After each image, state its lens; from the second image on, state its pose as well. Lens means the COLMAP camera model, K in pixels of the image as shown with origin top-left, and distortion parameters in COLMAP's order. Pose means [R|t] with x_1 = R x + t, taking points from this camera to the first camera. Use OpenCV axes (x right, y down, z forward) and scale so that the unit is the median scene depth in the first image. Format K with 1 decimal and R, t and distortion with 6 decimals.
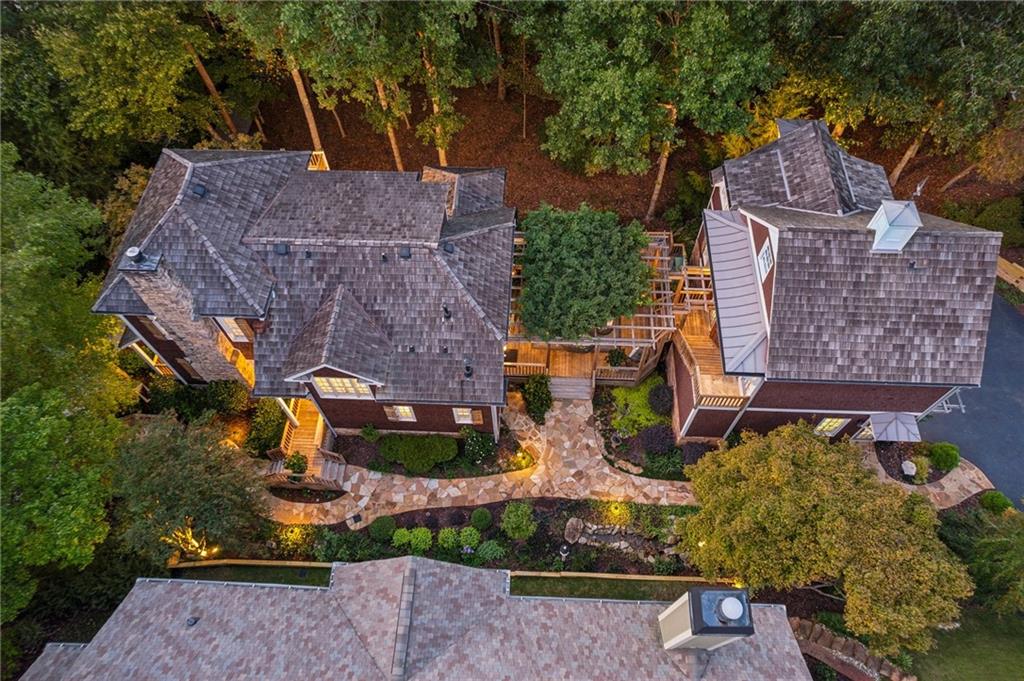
lens RADIAL K [[669.4, 0, 518.9], [0, 669.4, 343.8], [0, 0, 1]] dist [-0.074198, 0.071550]
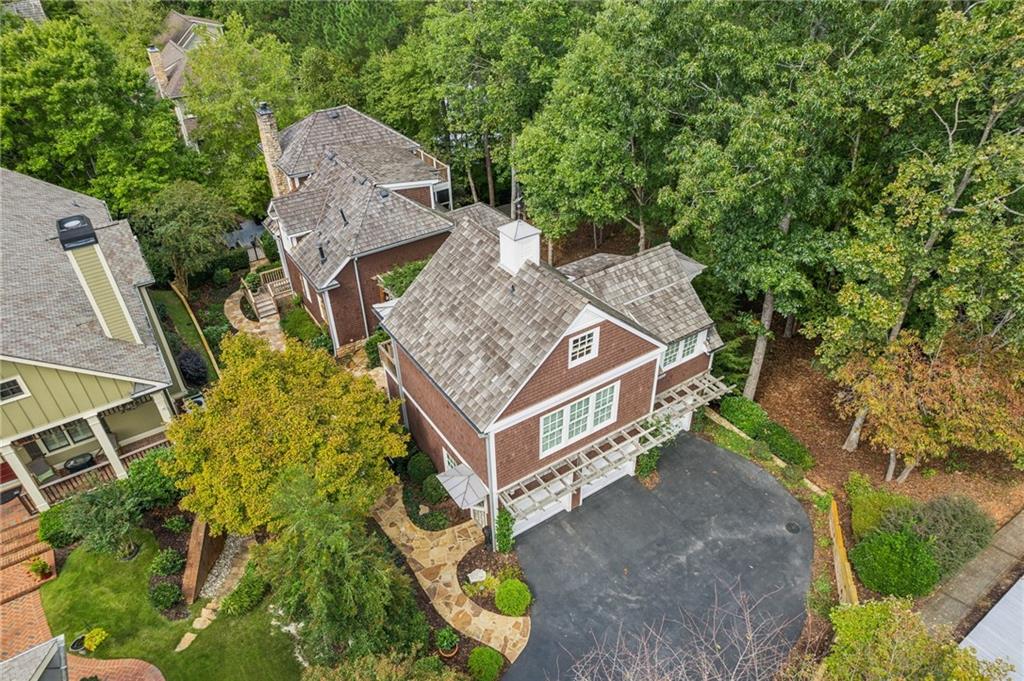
lens RADIAL K [[663.4, 0, 518.6], [0, 663.4, 341.4], [0, 0, 1]] dist [-0.076190, 0.078241]
pose [[0.589381, 0.466674, -0.659429, 1.047609], [-0.689581, 0.715847, -0.109730, 0.031436], [0.420842, 0.519402, 0.743716, 0.247017]]
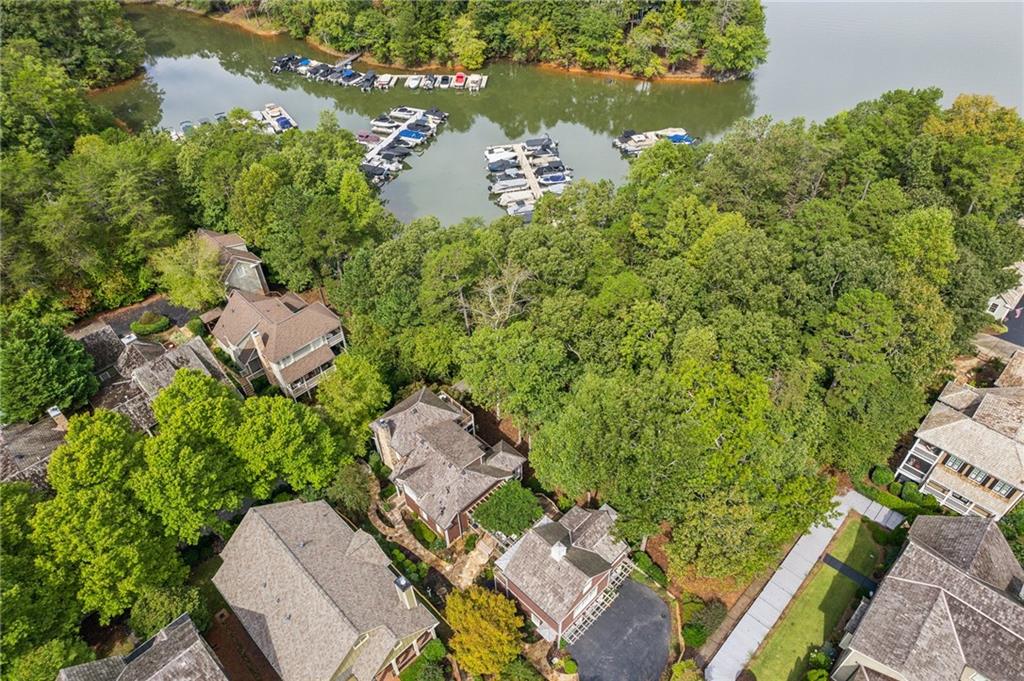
lens RADIAL K [[678.3, 0, 520.9], [0, 678.3, 337.5], [0, 0, 1]] dist [-0.065920, 0.060496]
pose [[0.739859, 0.455439, -0.495161, 1.164303], [-0.573298, 0.811959, -0.109786, -0.409357], [0.352050, 0.365101, 0.861837, -1.500249]]
